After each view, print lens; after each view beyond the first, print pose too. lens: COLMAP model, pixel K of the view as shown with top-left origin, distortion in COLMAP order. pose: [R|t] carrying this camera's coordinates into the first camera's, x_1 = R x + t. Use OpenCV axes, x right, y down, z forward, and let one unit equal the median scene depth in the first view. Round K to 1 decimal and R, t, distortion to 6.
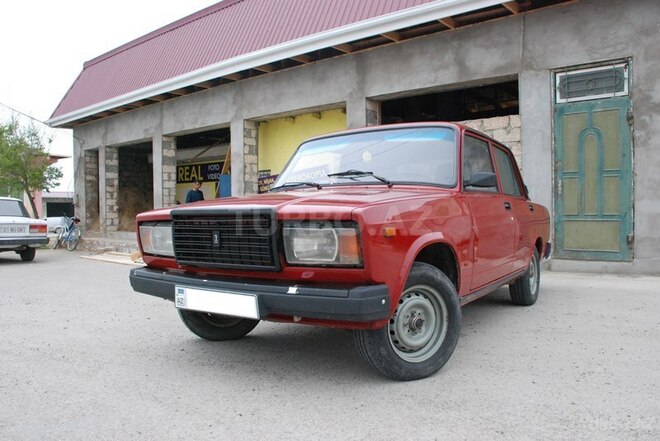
lens RADIAL K [[507.4, 0, 330.5], [0, 507.4, 219.5], [0, 0, 1]] dist [-0.151821, 0.094832]
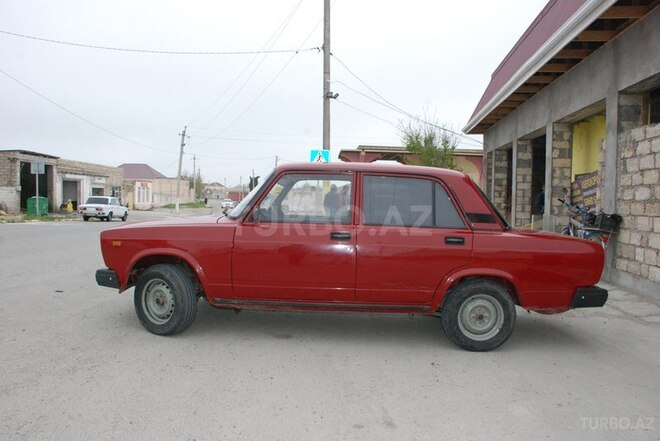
lens RADIAL K [[507.4, 0, 333.1], [0, 507.4, 218.7], [0, 0, 1]] dist [-0.151821, 0.094832]
pose [[0.539815, 0.051319, -0.840218, 0.687105], [-0.032977, 0.998663, 0.039809, -0.061621], [0.841137, 0.006218, 0.540786, 0.211298]]
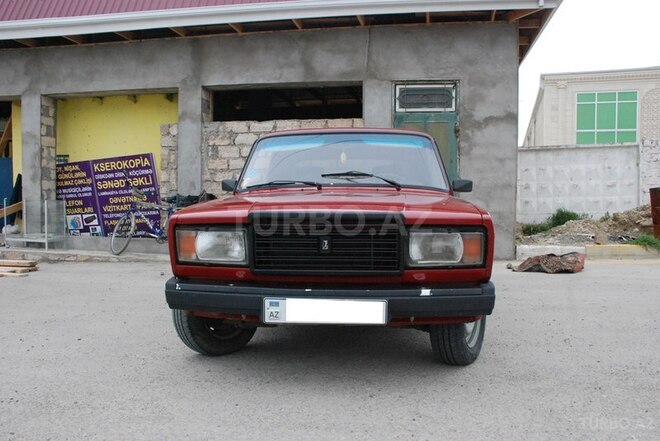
lens RADIAL K [[507.4, 0, 335.3], [0, 507.4, 219.3], [0, 0, 1]] dist [-0.151821, 0.094832]
pose [[0.870423, -0.001232, 0.492302, -0.237837], [-0.008089, 0.999826, 0.016804, -0.008647], [-0.492237, -0.018609, 0.870262, 0.060723]]
